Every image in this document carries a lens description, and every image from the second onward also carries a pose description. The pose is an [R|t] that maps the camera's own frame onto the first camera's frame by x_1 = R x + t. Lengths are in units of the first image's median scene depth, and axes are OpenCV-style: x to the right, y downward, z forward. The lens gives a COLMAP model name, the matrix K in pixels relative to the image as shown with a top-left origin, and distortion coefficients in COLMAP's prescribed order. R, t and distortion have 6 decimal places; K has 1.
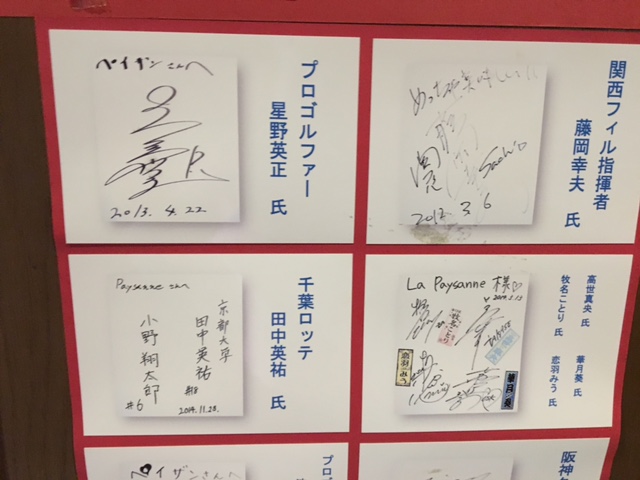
lens RADIAL K [[593.8, 0, 319.5], [0, 593.8, 200.3], [0, 0, 1]] dist [0.084759, -0.152962]
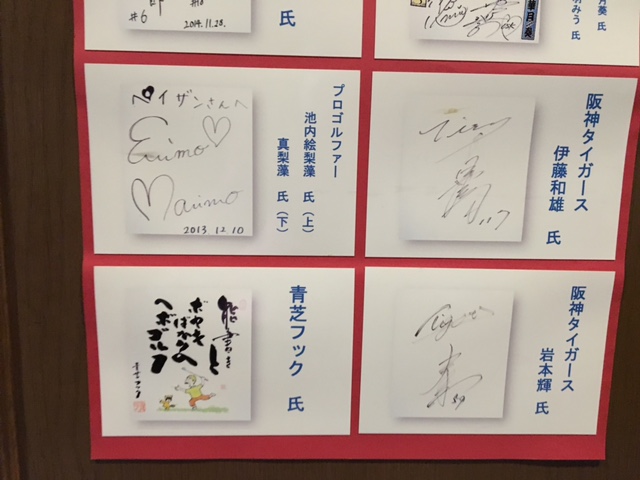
lens RADIAL K [[529.2, 0, 309.6], [0, 529.2, 239.9], [0, 0, 1]] dist [0.008546, -0.003082]
pose [[0.999751, 0.008025, -0.020802, -0.012992], [-0.009830, 0.996056, -0.088181, 0.742009], [0.020012, 0.088364, 0.995887, 0.184270]]
